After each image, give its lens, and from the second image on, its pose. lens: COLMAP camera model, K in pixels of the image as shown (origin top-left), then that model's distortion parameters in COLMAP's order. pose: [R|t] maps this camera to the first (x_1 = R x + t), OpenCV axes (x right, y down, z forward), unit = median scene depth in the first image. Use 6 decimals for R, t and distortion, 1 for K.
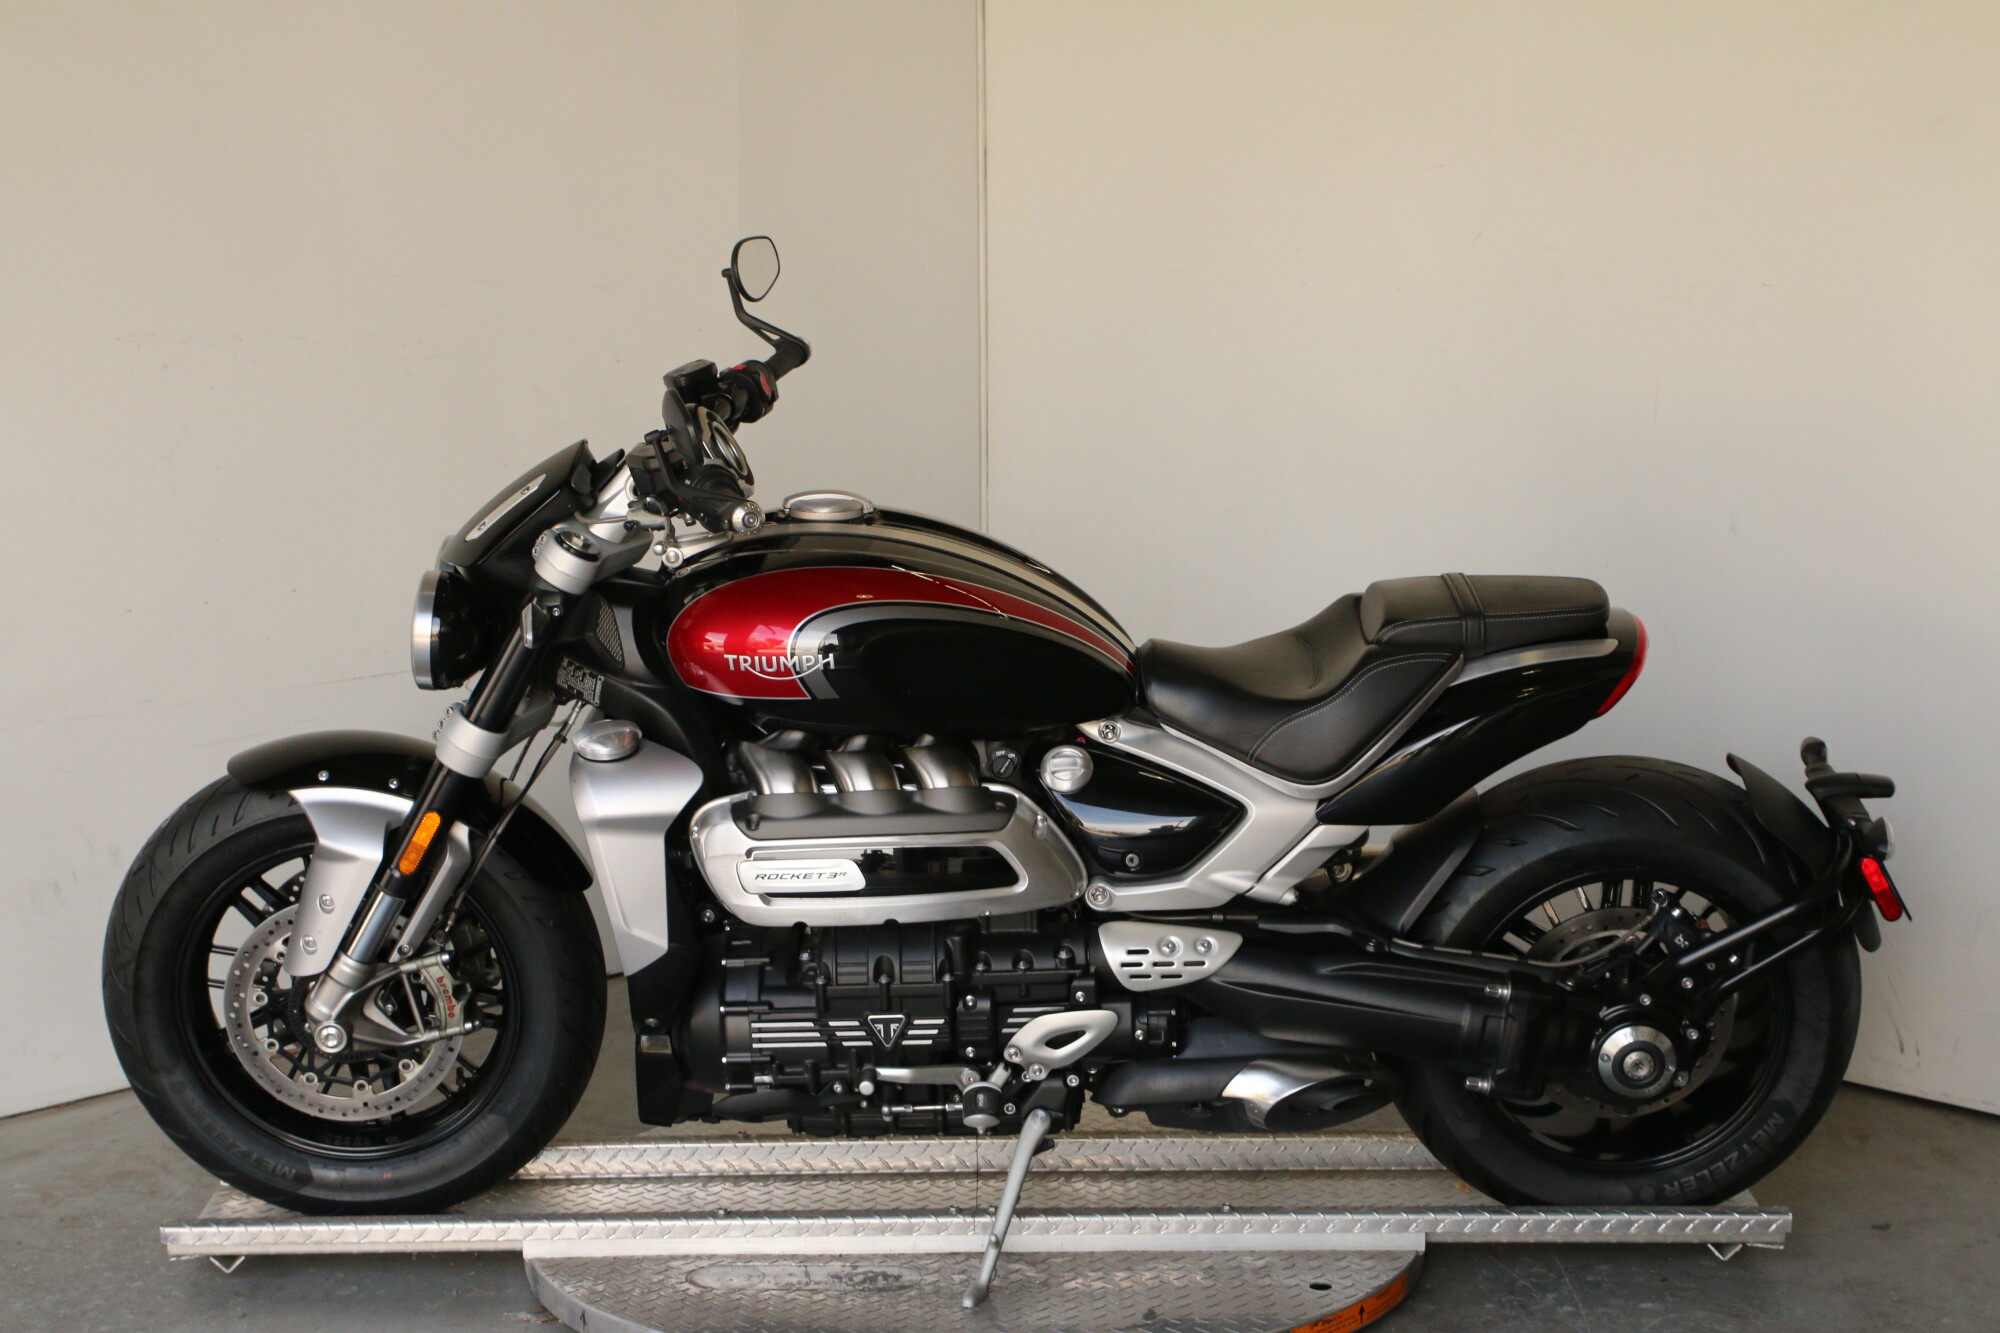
lens RADIAL K [[3343.9, 0, 1000.0], [0, 3343.9, 666.5], [0, 0, 1]] dist [-0.003186, -0.103264]
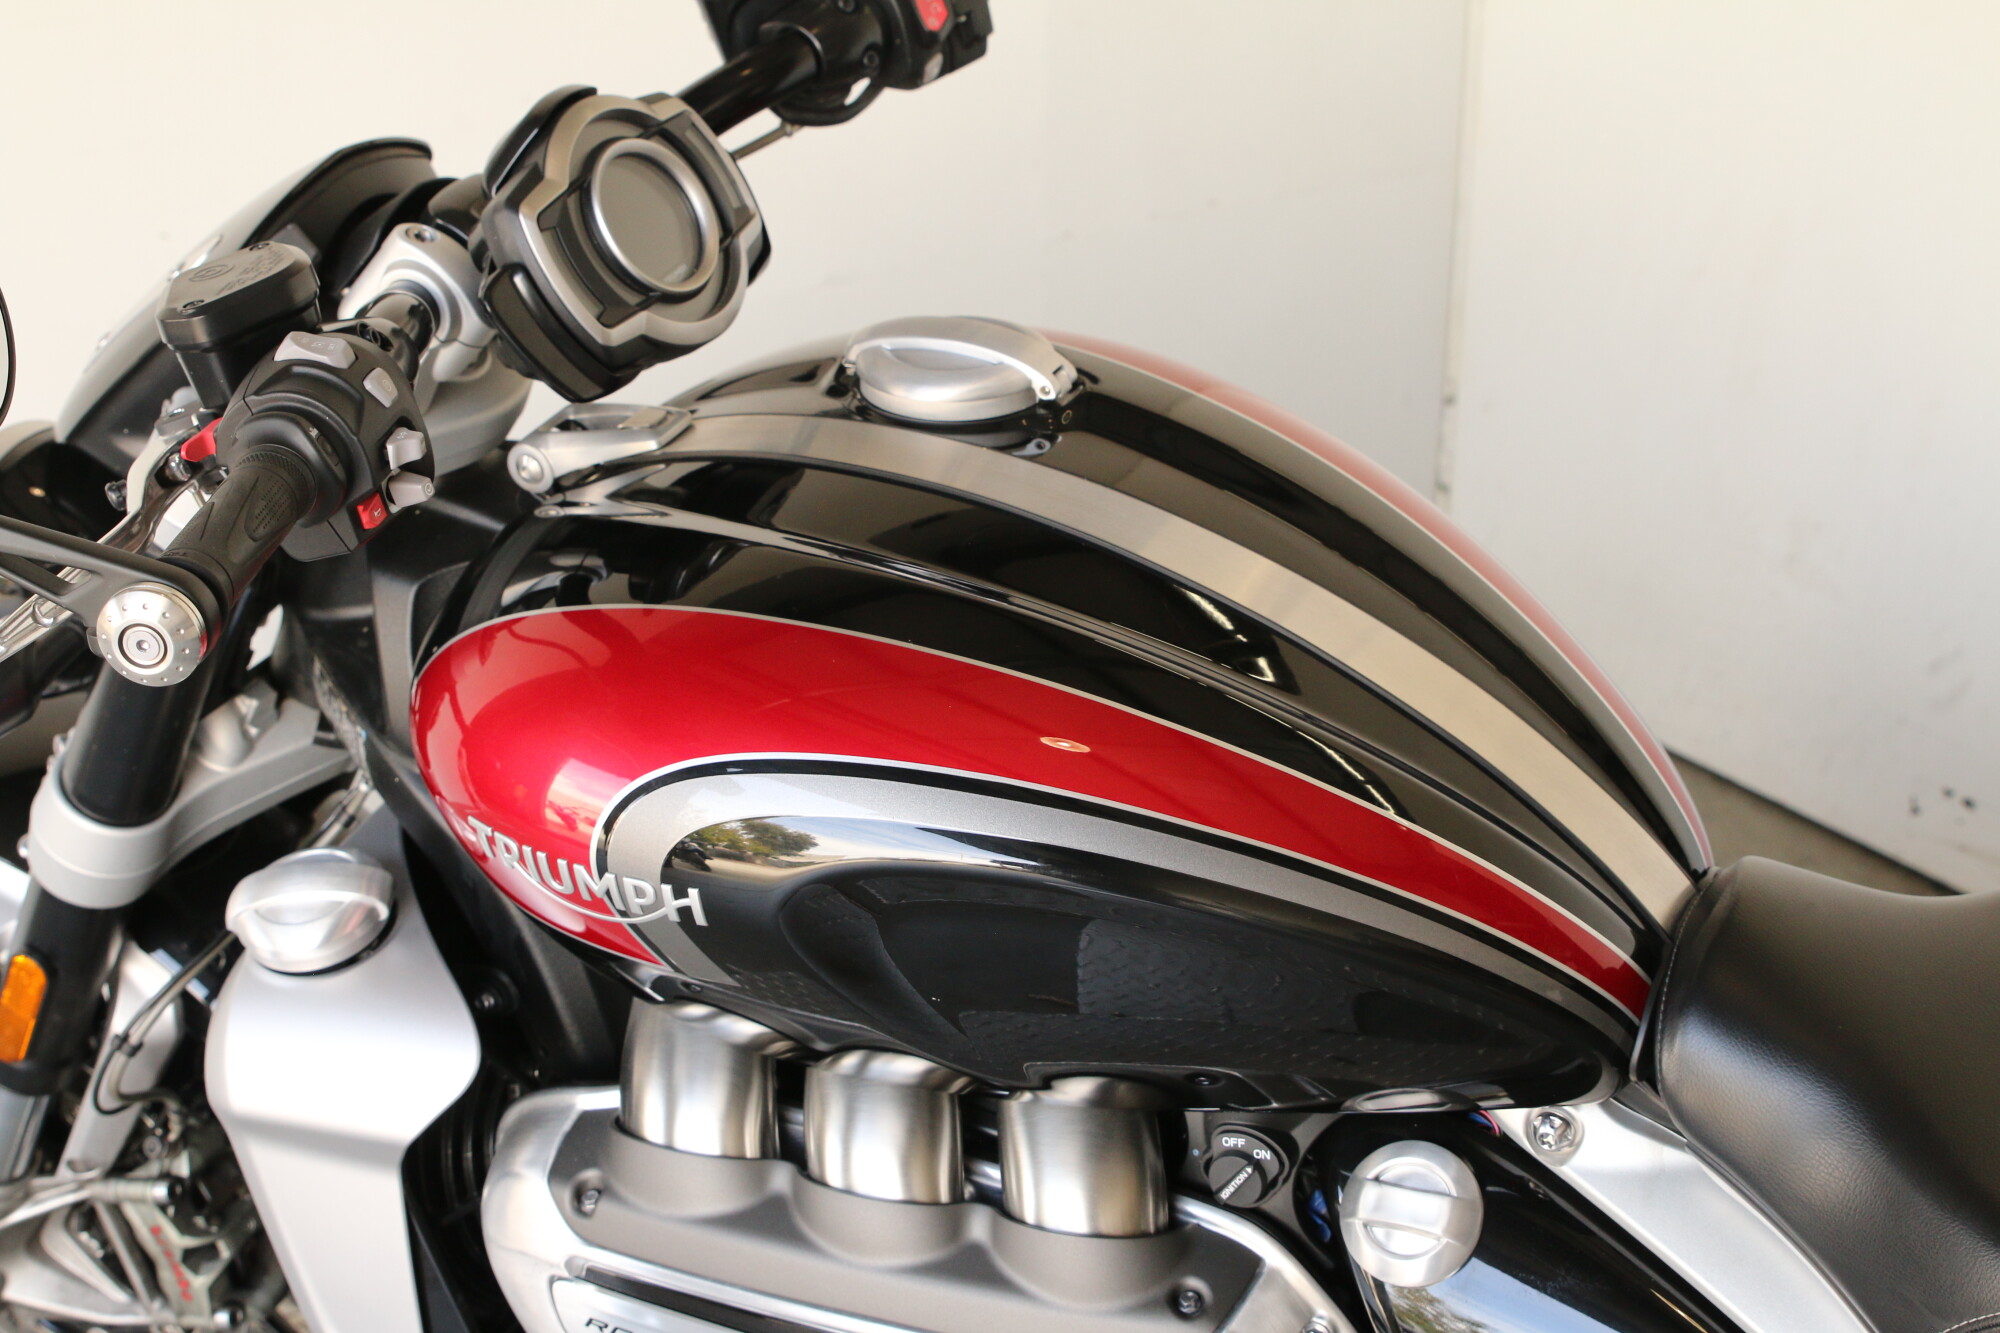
lens RADIAL K [[2984.2, 0, 974.9], [0, 2984.2, 636.5], [0, 0, 1]] dist [-0.038098, 0.019452]
pose [[0.905279, 0.173041, -0.387978, 0.091273], [-0.074739, 0.963910, 0.255522, -0.108569], [0.418192, -0.202322, 0.885540, 0.708687]]
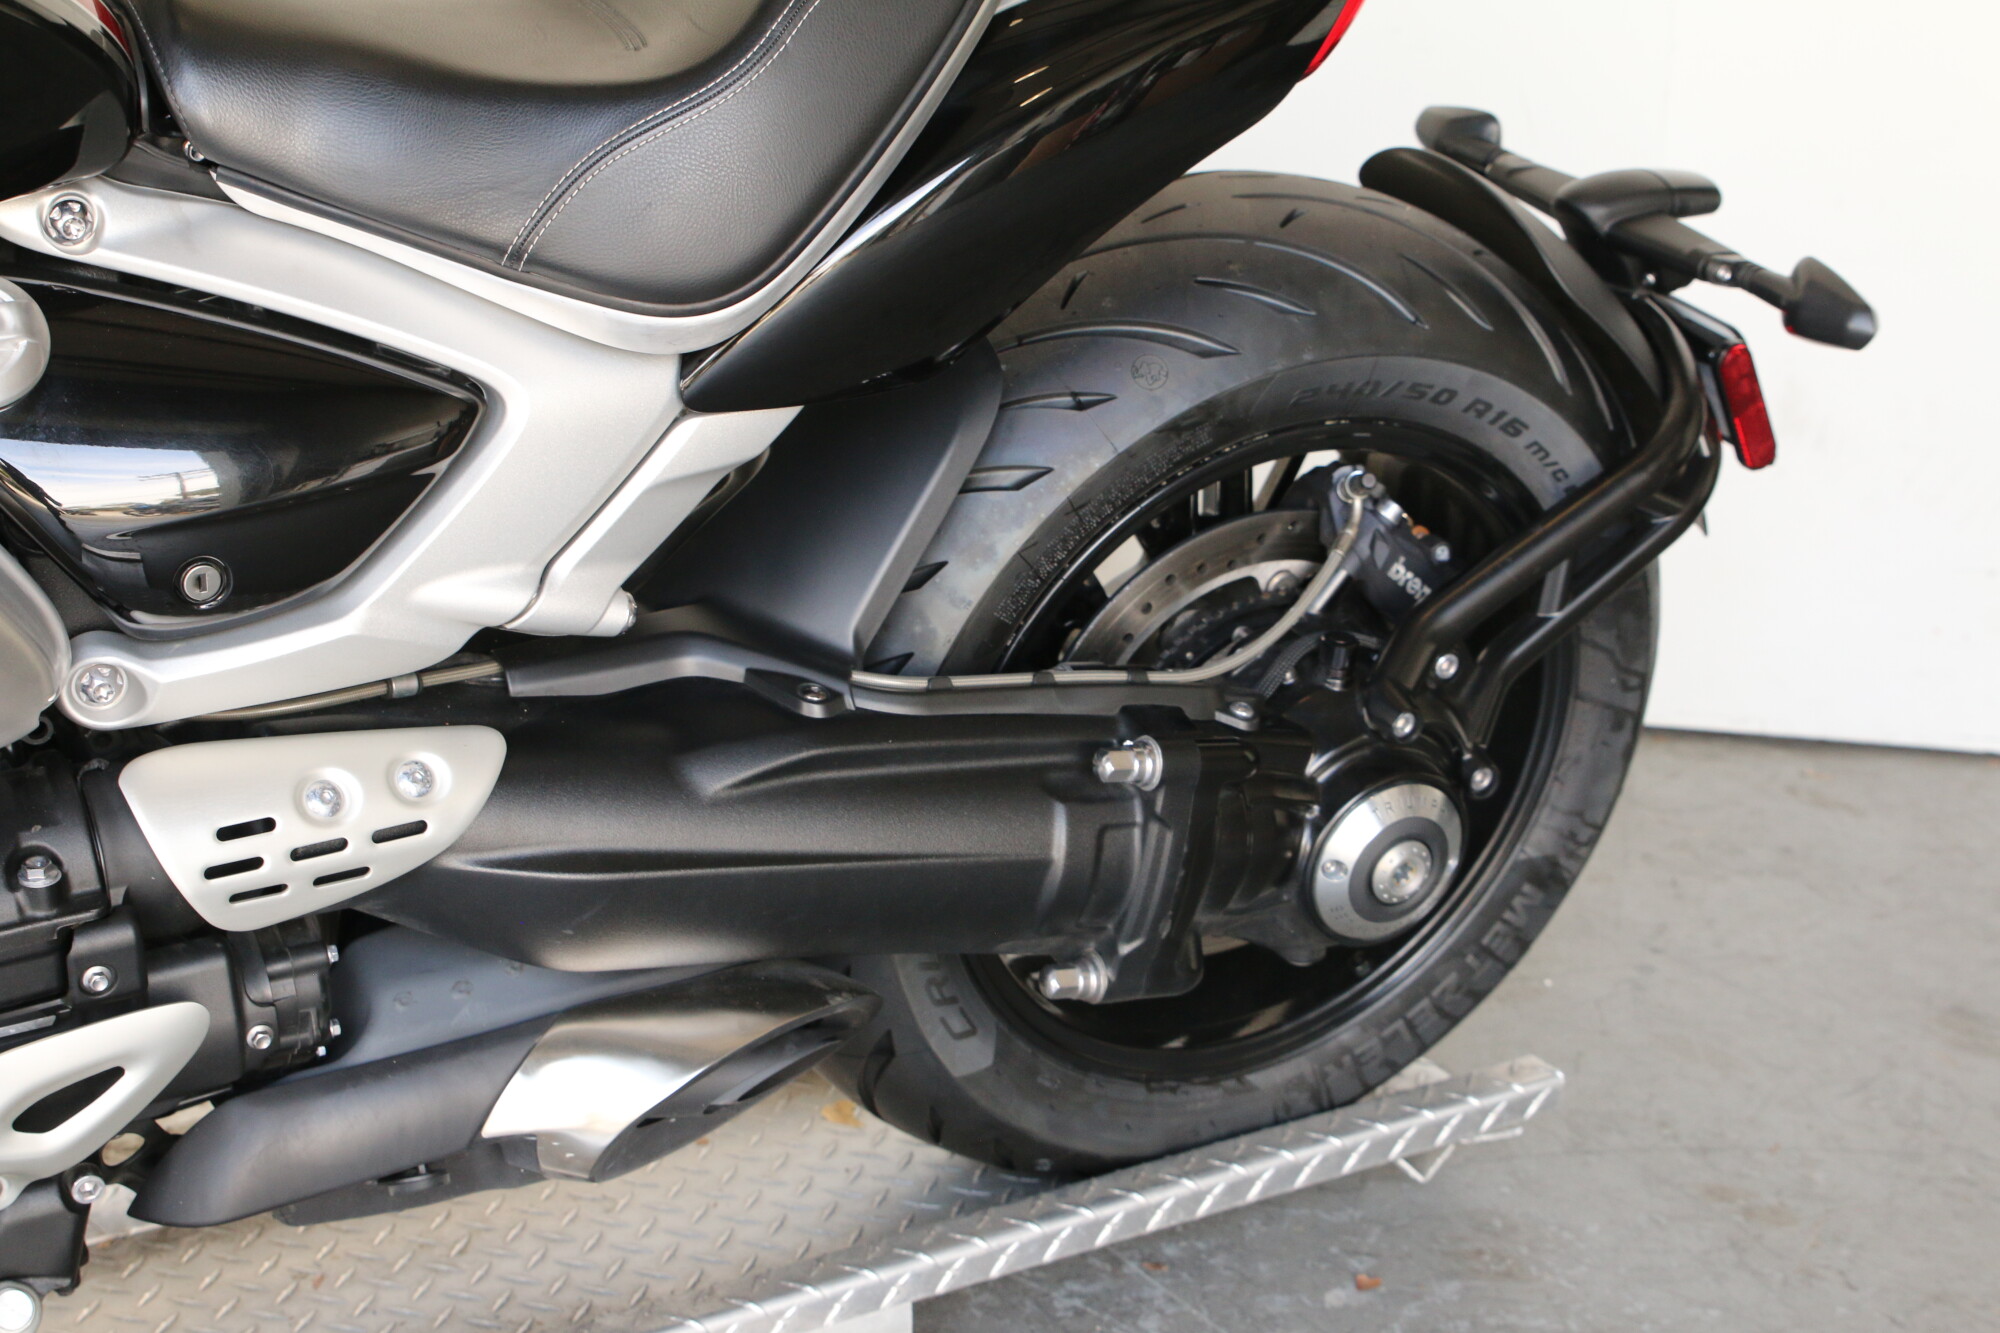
lens RADIAL K [[2984.2, 0, 974.9], [0, 2984.2, 636.5], [0, 0, 1]] dist [-0.038098, 0.019452]
pose [[0.869243, -0.155225, 0.469385, -0.037542], [0.072660, 0.979232, 0.189274, 0.010246], [-0.489017, -0.130420, 0.862469, 0.688312]]
